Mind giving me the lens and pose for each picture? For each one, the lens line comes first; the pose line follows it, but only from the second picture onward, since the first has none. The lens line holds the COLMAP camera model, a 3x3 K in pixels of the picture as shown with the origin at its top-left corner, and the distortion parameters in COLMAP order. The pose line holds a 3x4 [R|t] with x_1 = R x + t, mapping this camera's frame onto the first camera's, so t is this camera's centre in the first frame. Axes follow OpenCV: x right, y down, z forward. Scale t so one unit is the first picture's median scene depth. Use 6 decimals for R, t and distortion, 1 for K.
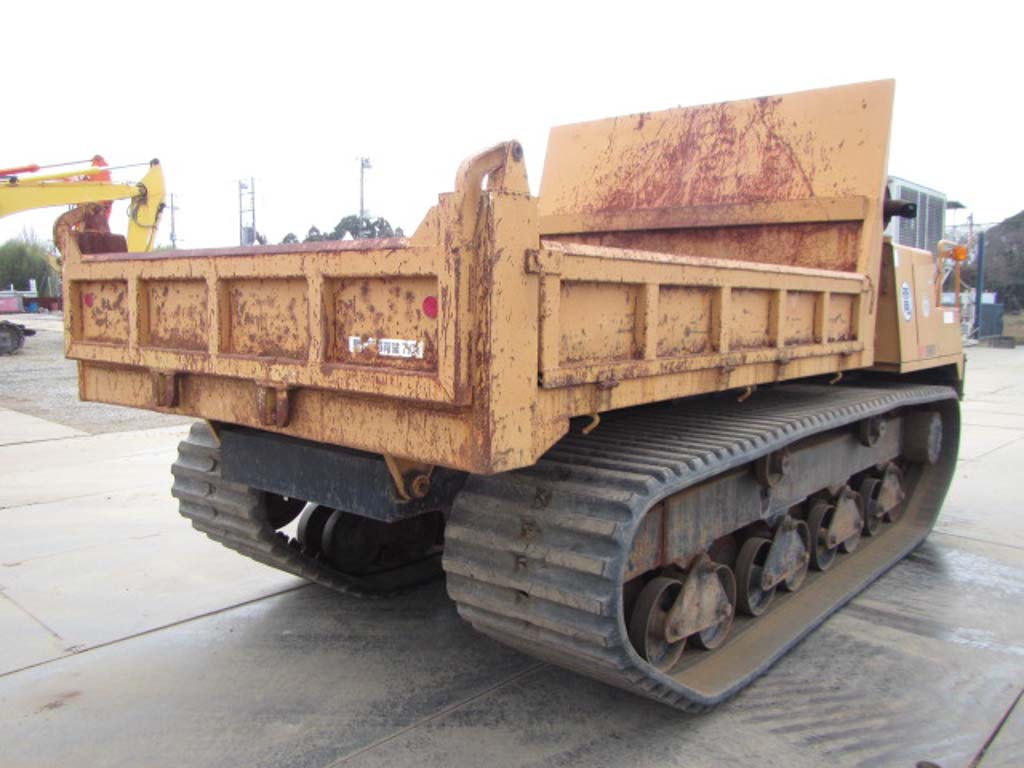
lens RADIAL K [[852.4, 0, 508.5], [0, 852.4, 400.9], [0, 0, 1]] dist [-0.055344, 0.013077]
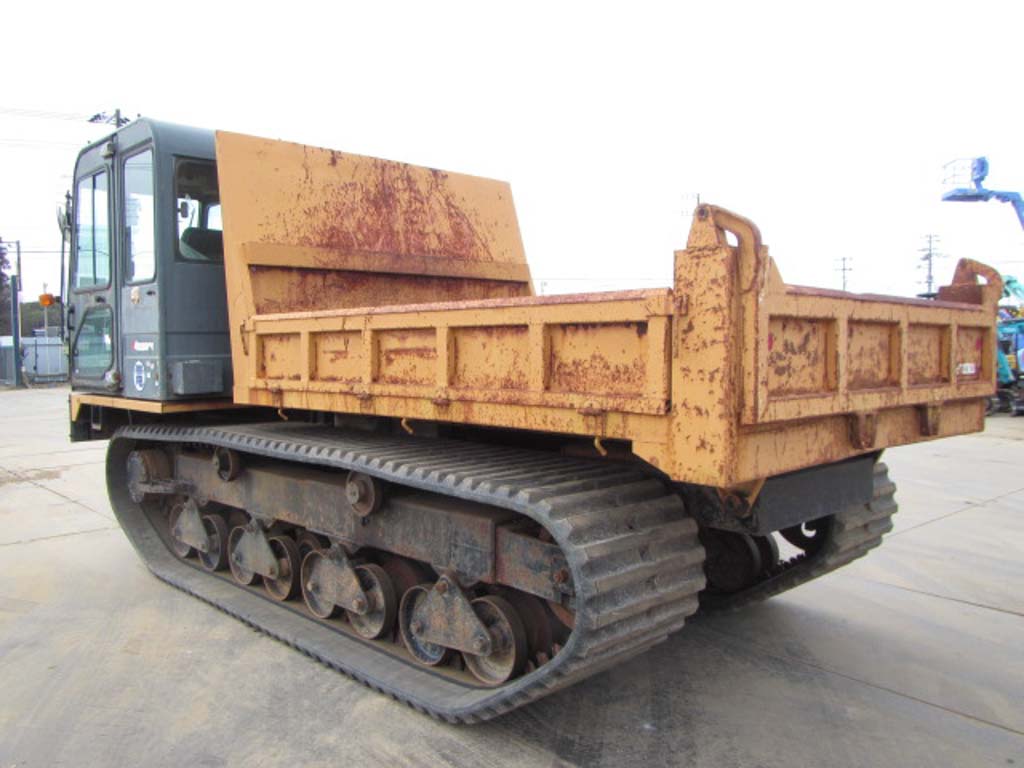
lens RADIAL K [[849.0, 0, 512.0], [0, 849.0, 384.0], [0, 0, 1]] dist [-0.007080, -0.070400]
pose [[0.120414, -0.055399, 0.991177, -0.965603], [0.122208, 0.991675, 0.040580, -0.106964], [-0.985173, 0.116243, 0.126182, 0.856311]]
